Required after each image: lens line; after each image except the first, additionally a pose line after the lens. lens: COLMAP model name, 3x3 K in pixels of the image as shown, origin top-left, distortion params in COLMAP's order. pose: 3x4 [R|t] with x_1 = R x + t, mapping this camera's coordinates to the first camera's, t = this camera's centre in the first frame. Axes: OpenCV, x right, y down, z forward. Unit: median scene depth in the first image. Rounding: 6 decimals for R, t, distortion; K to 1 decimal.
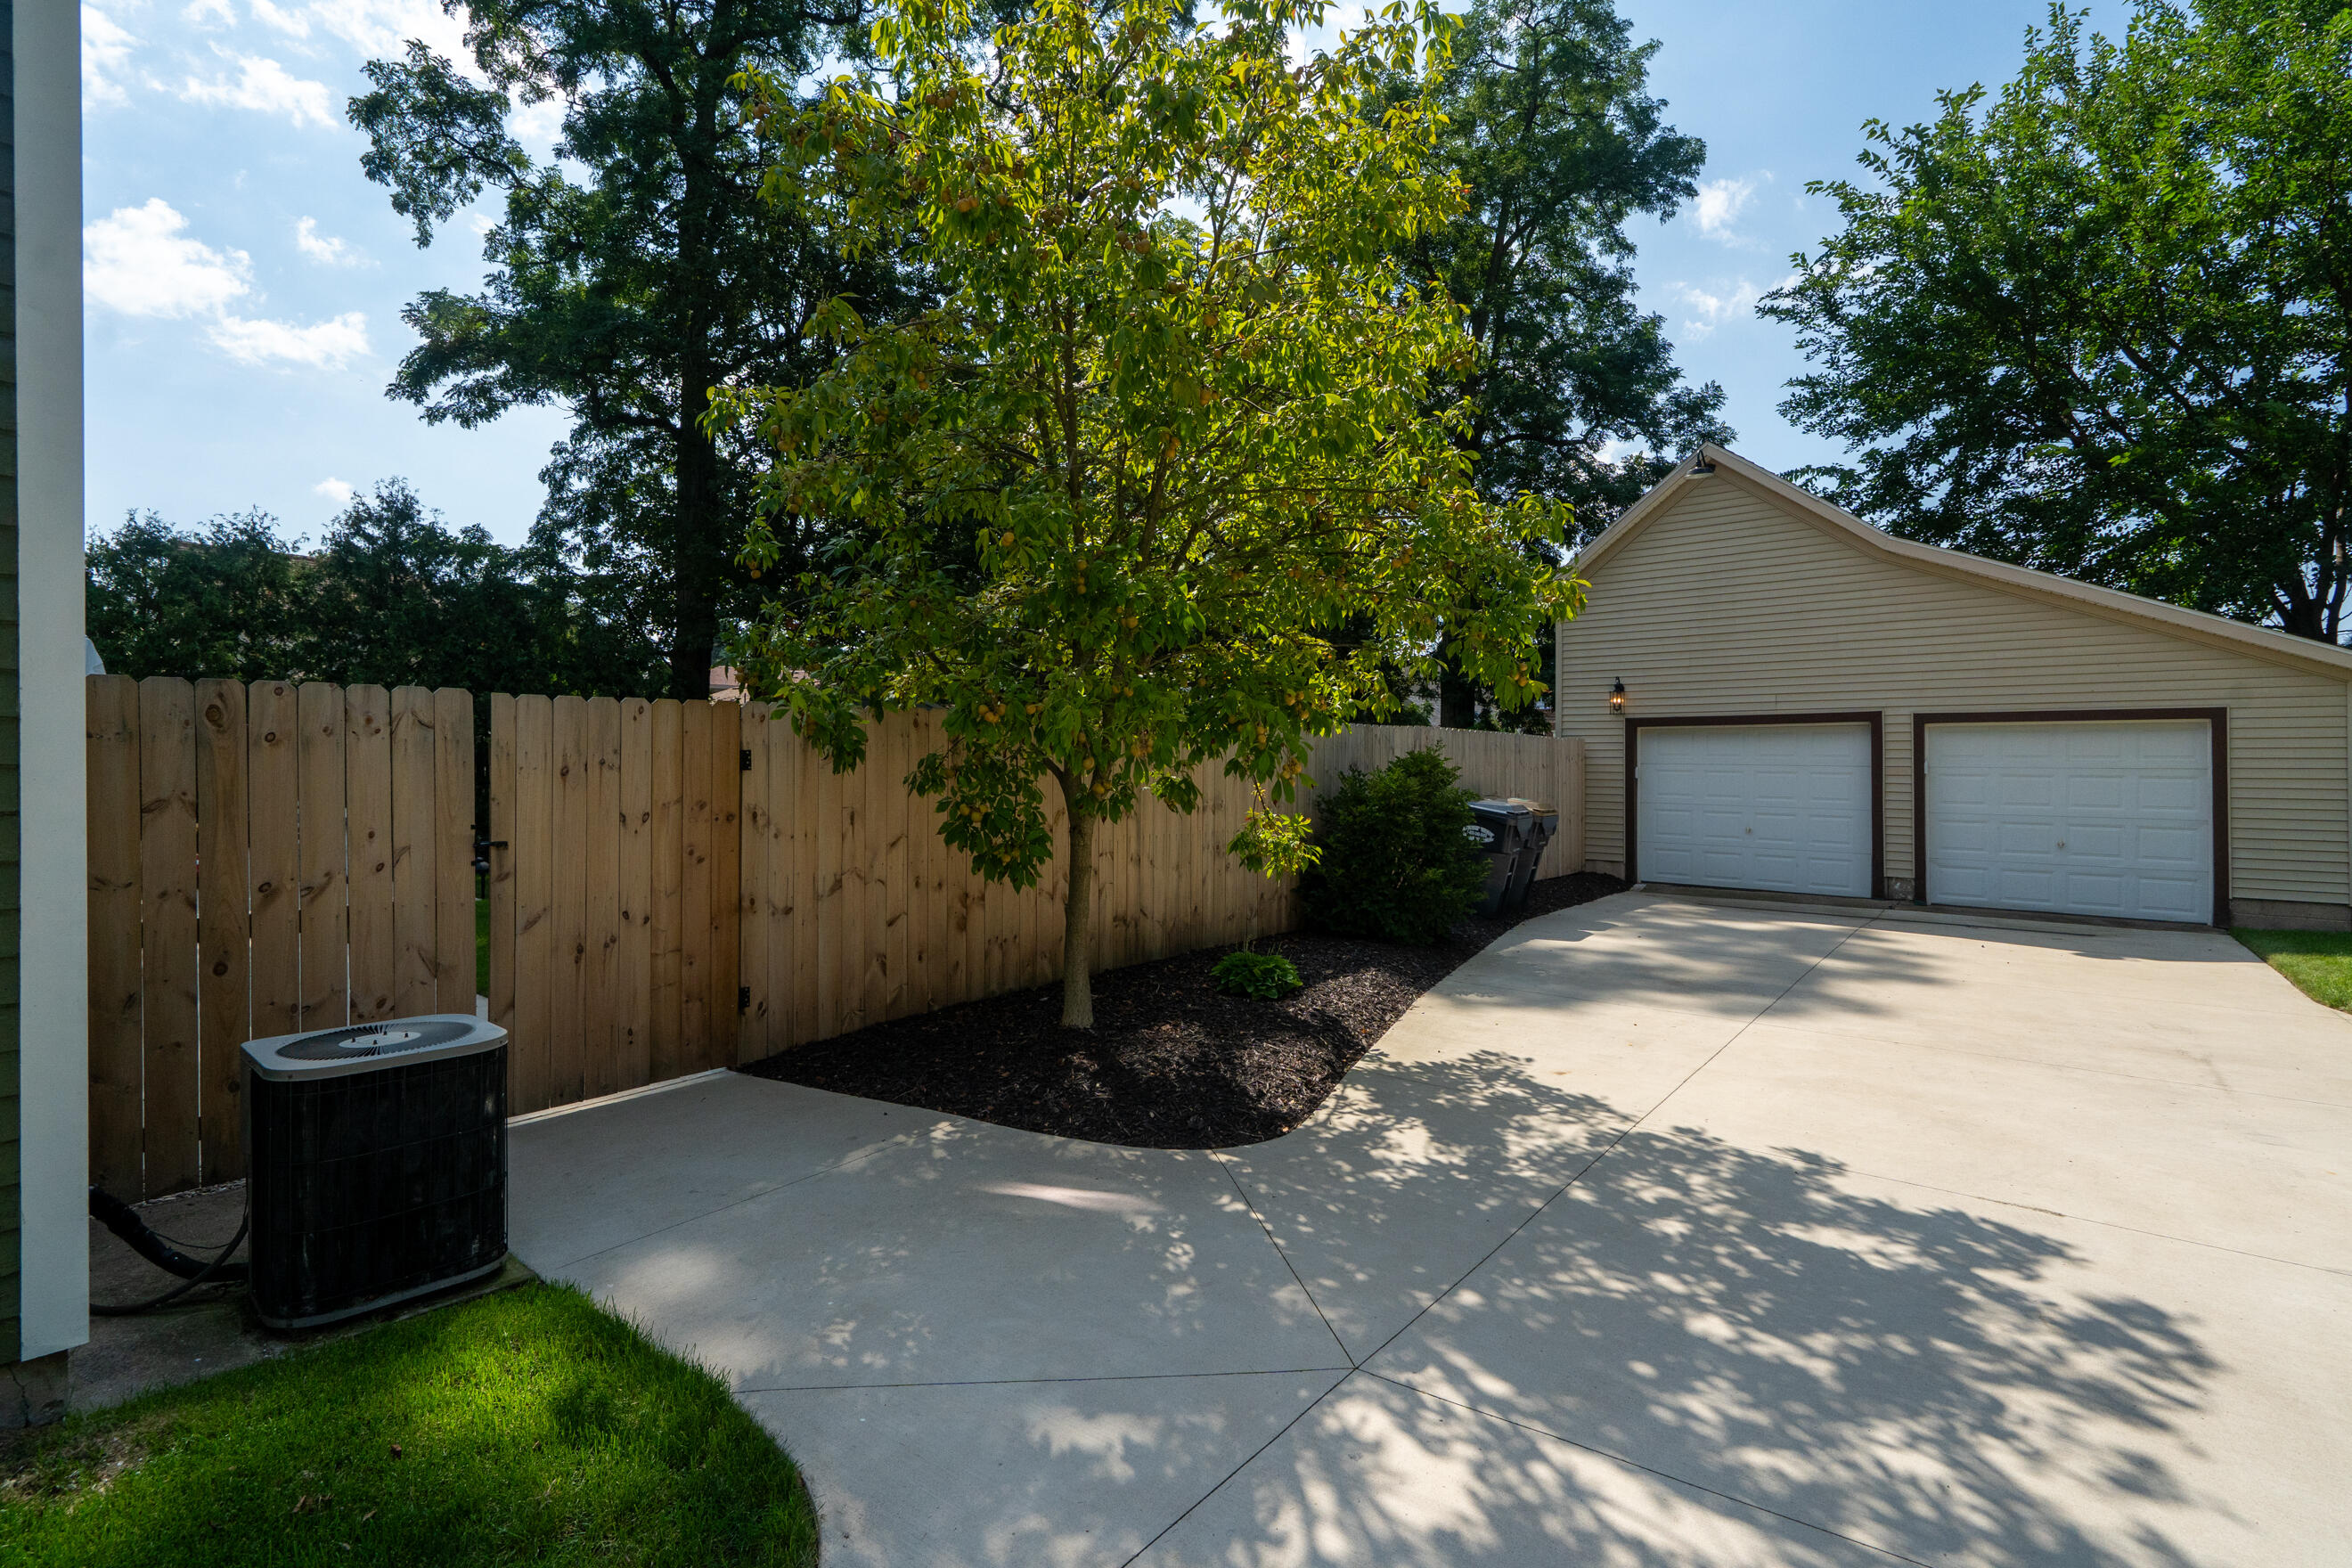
lens RADIAL K [[1063.8, 0, 1183.8], [0, 1063.8, 775.9], [0, 0, 1]] dist [0.000379, 0.000229]
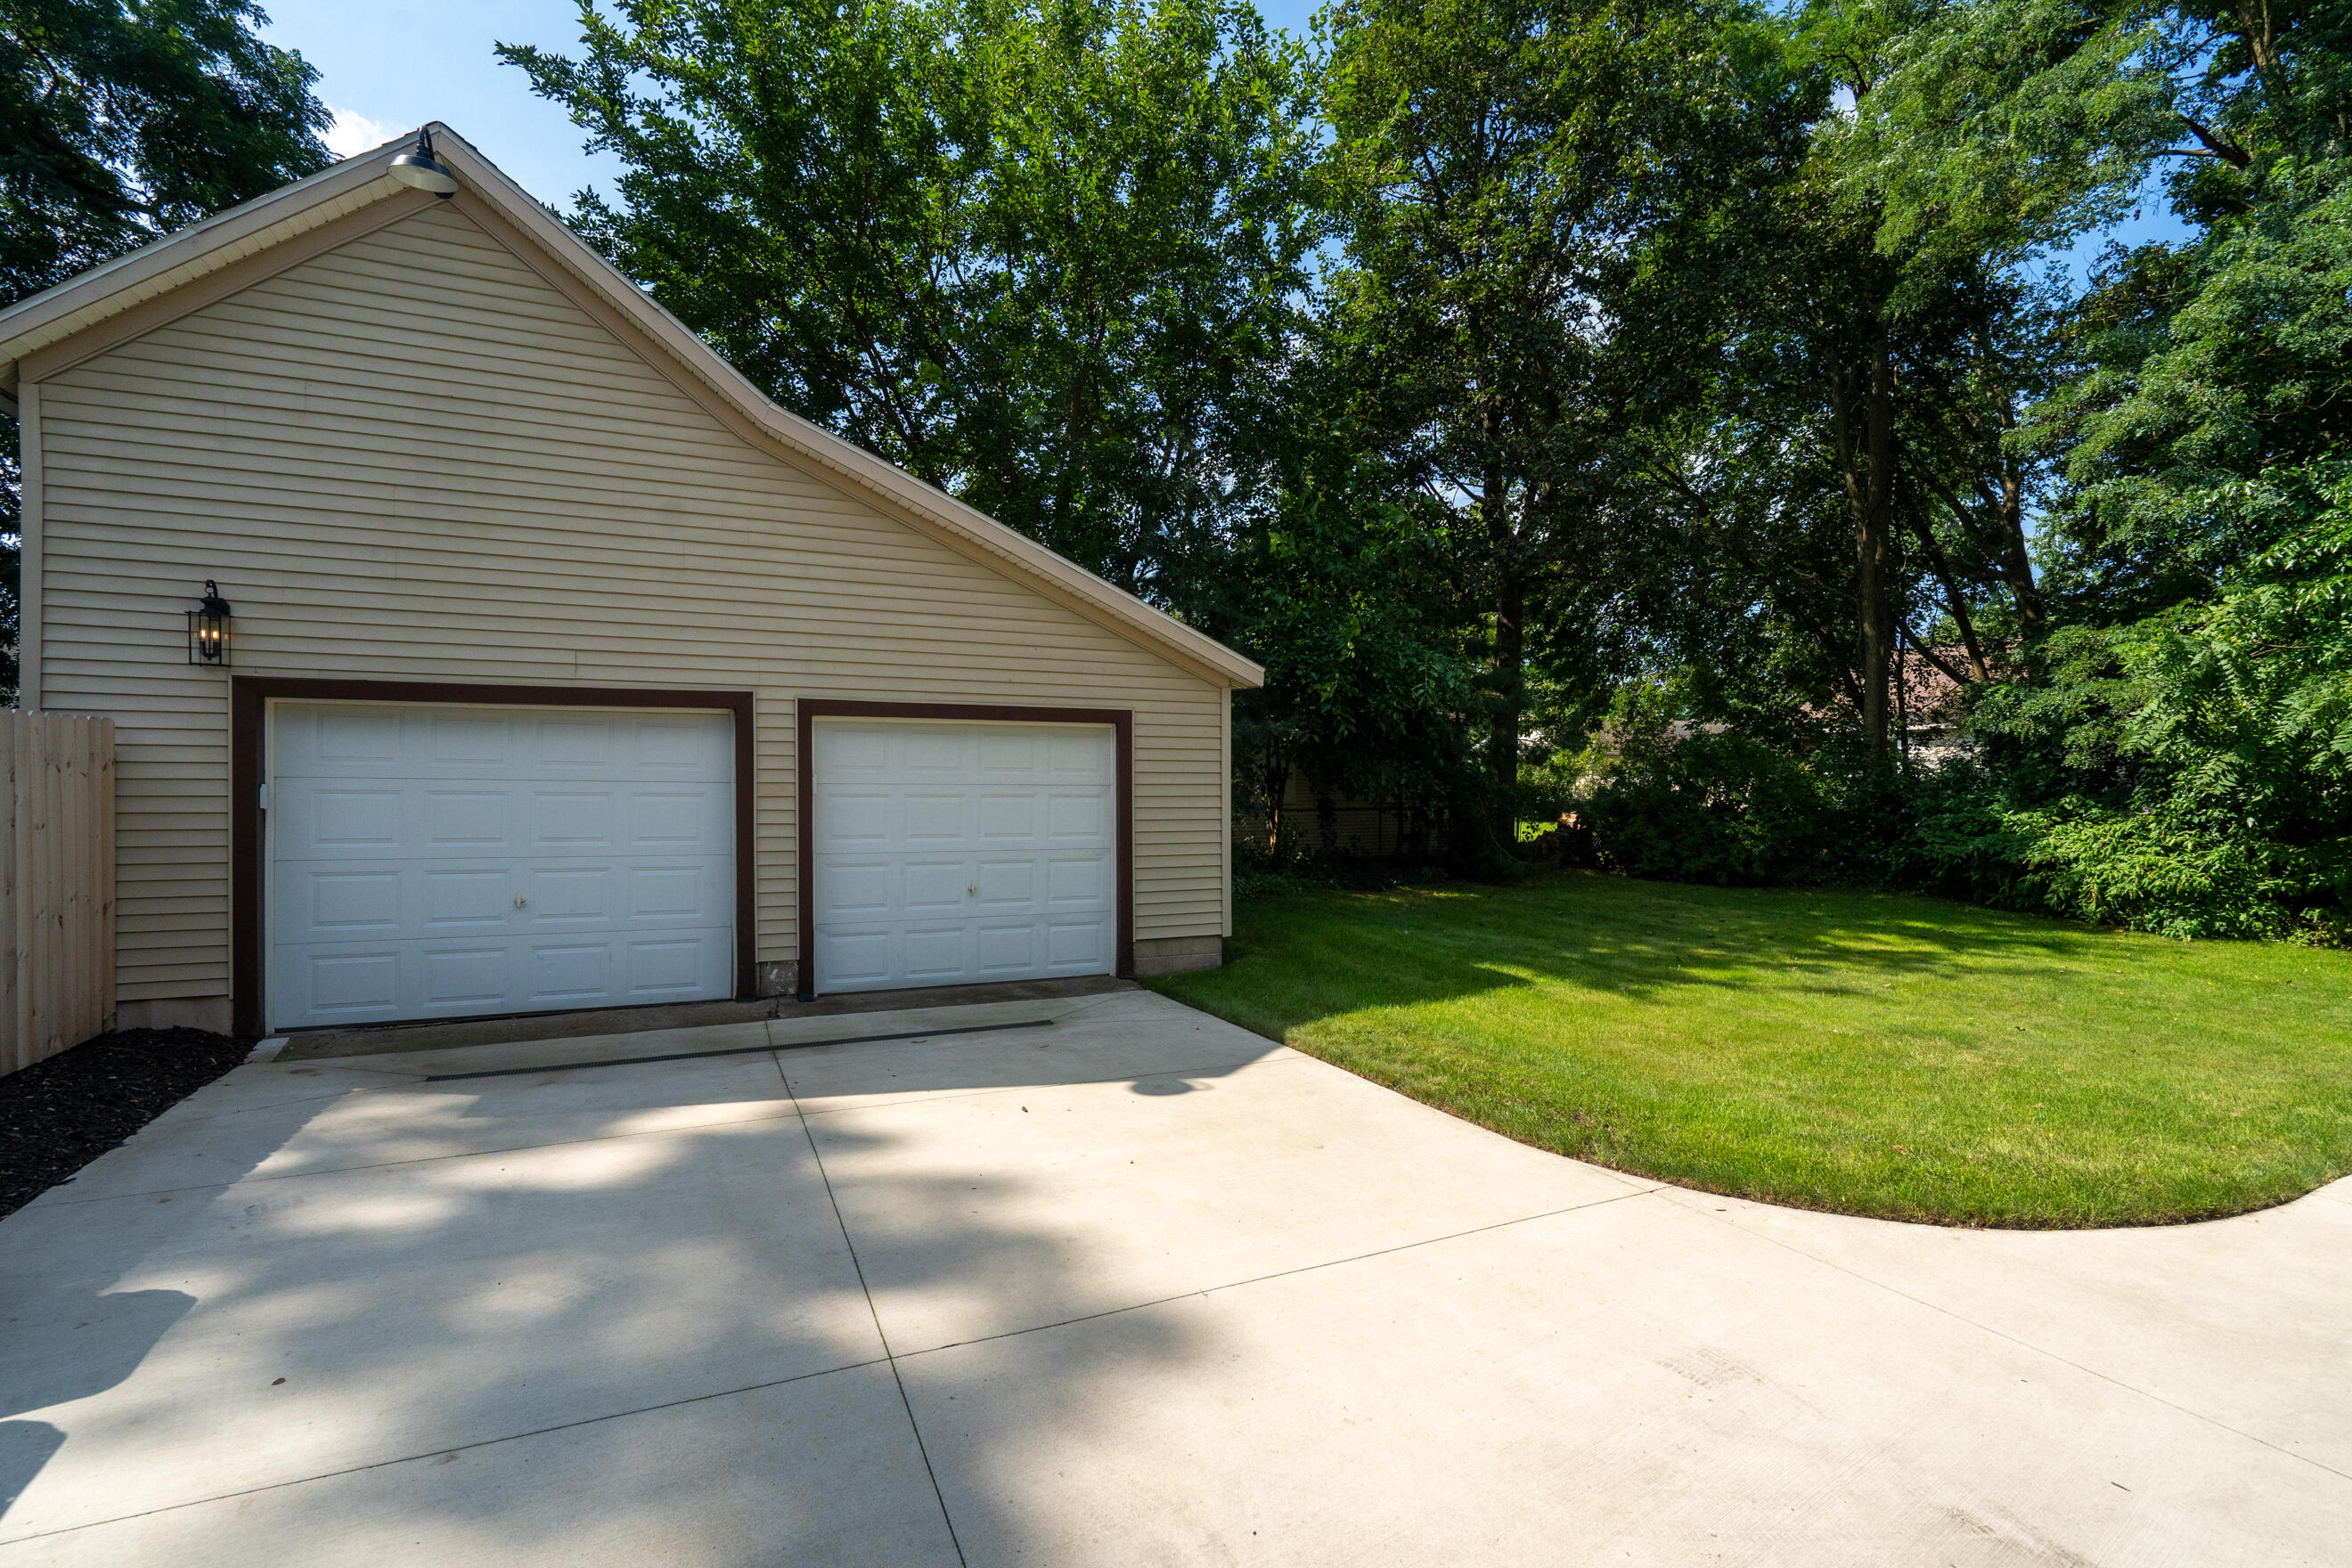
lens RADIAL K [[1063.8, 0, 1183.8], [0, 1063.8, 775.9], [0, 0, 1]] dist [0.000379, 0.000229]
pose [[0.444655, 0.003336, 0.895696, 0.221643], [0.008801, 0.999929, -0.008093, -0.005657], [-0.895659, 0.011482, 0.444594, 0.510441]]
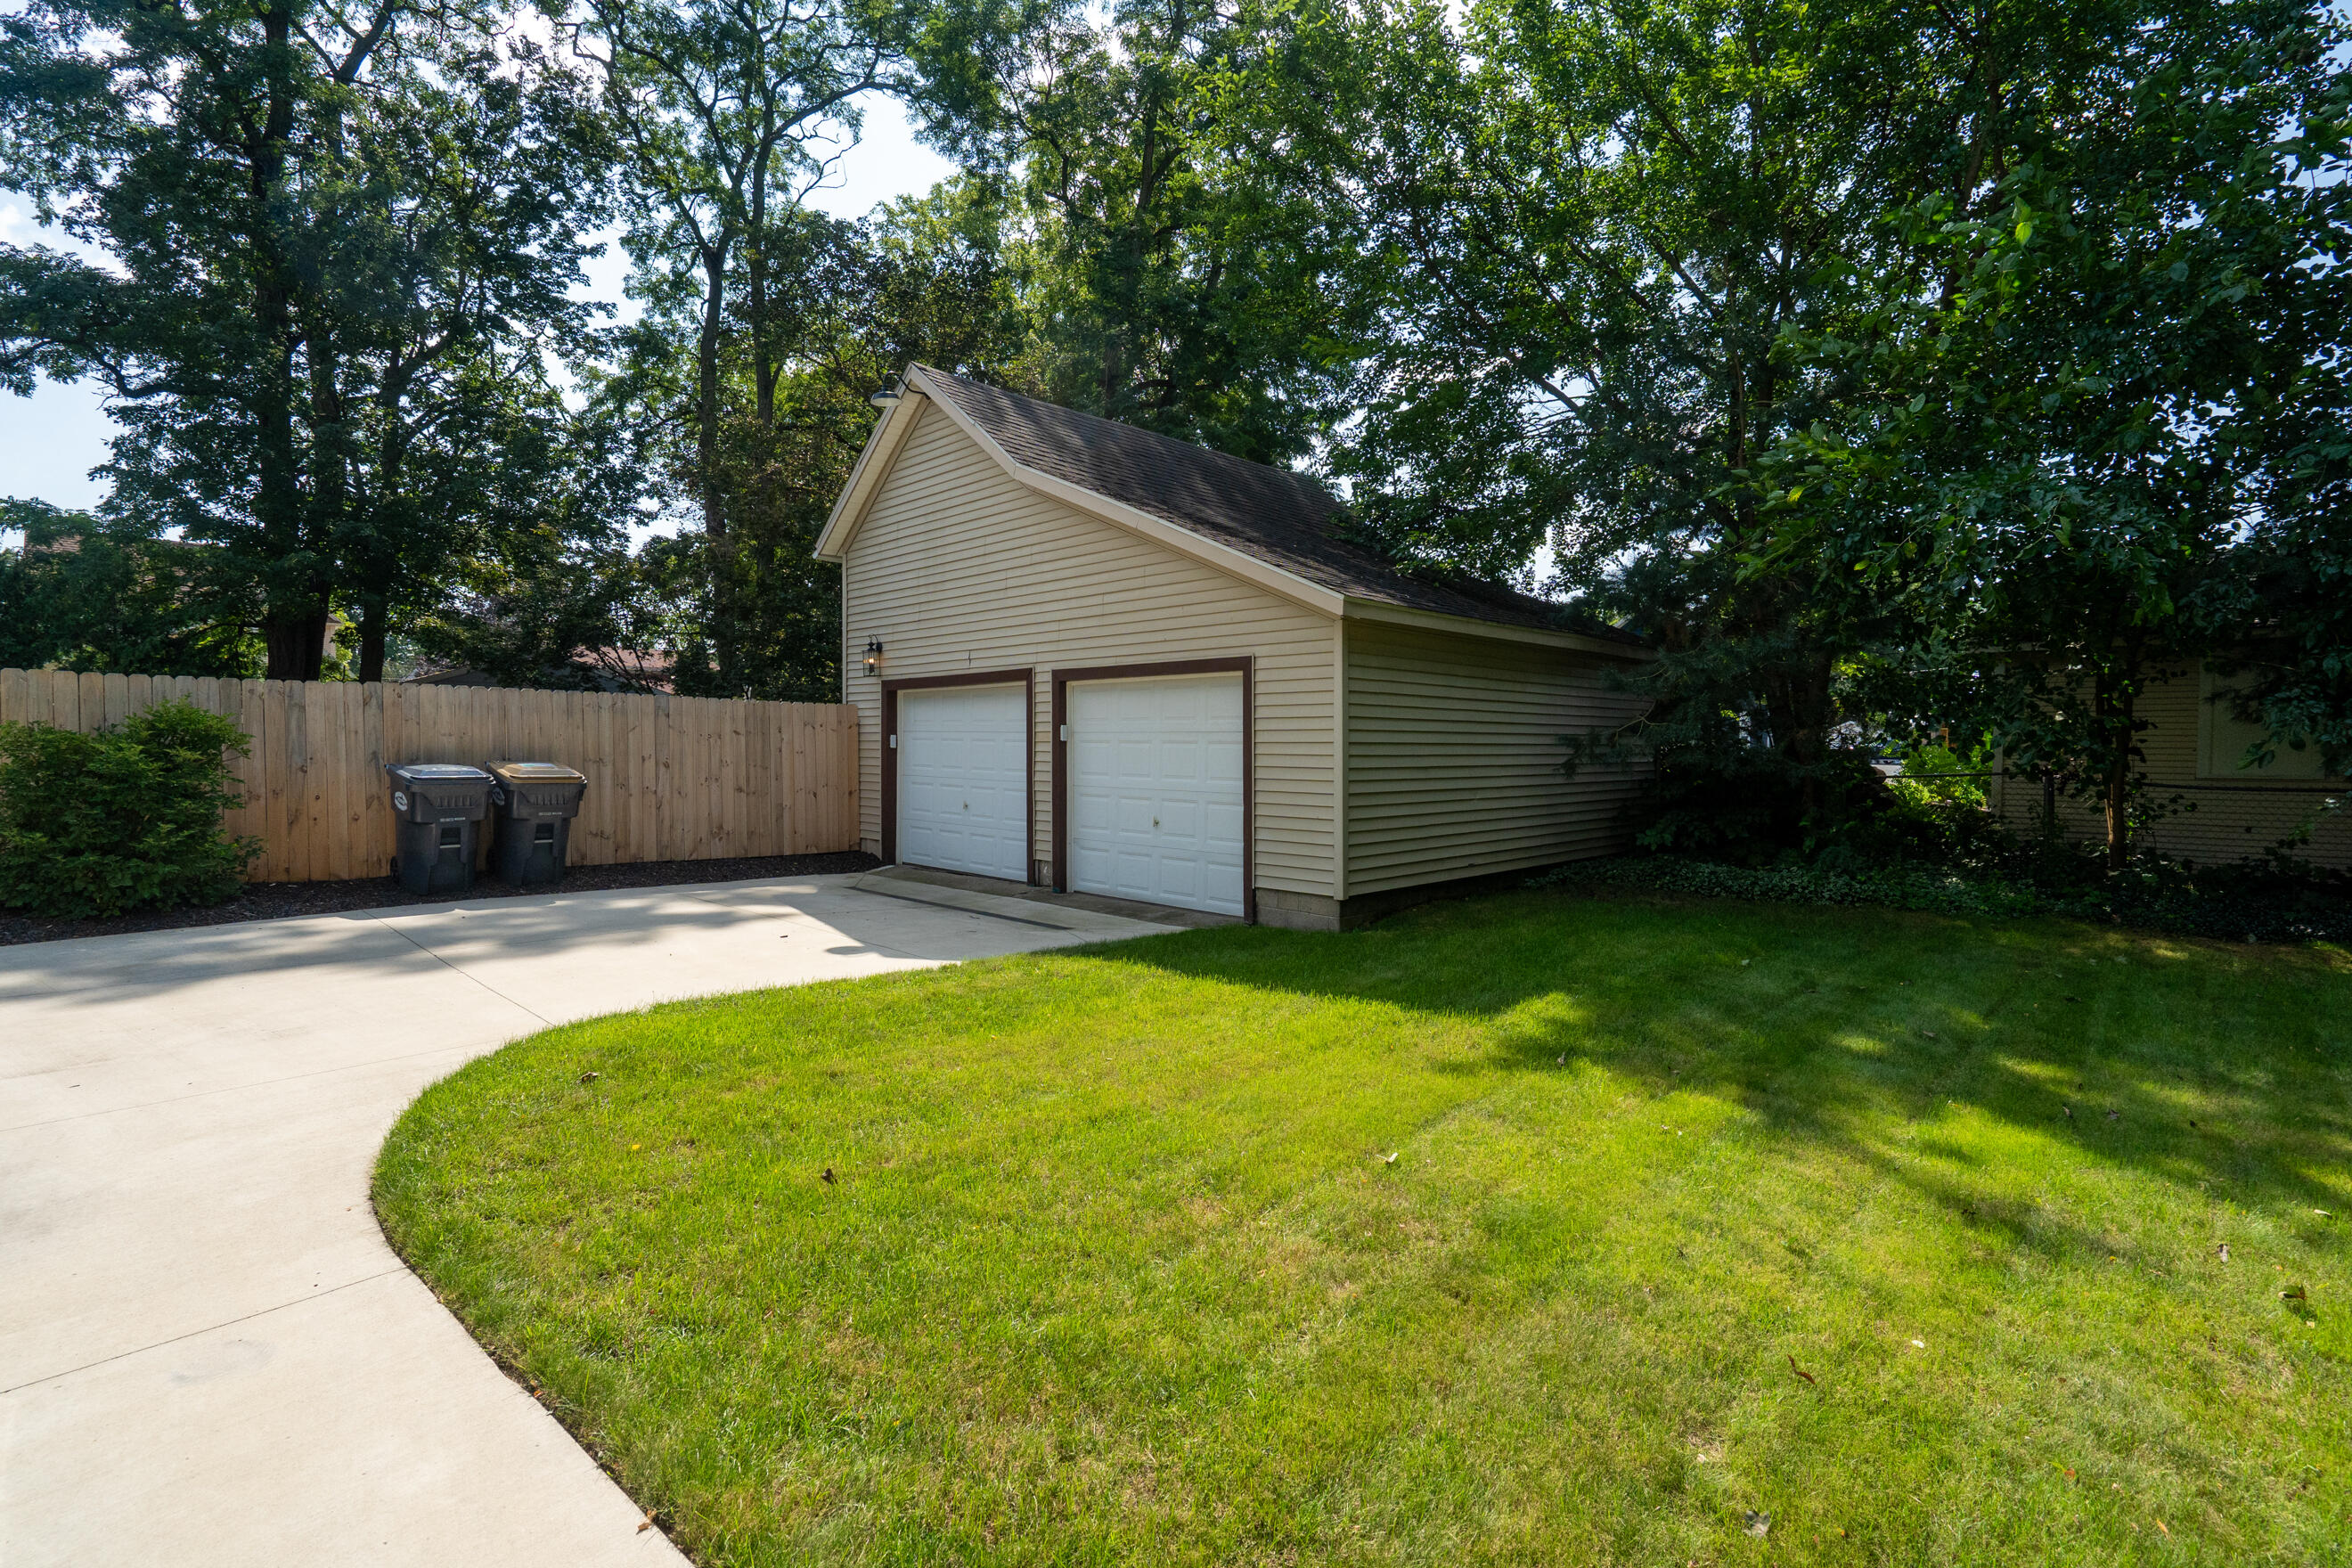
lens RADIAL K [[1063.8, 0, 1183.8], [0, 1063.8, 775.9], [0, 0, 1]] dist [0.000379, 0.000229]
pose [[0.996227, 0.001319, -0.086775, 0.852242], [0.000295, 0.999827, 0.018582, 0.011049], [0.086784, -0.018537, 0.996055, 0.152273]]
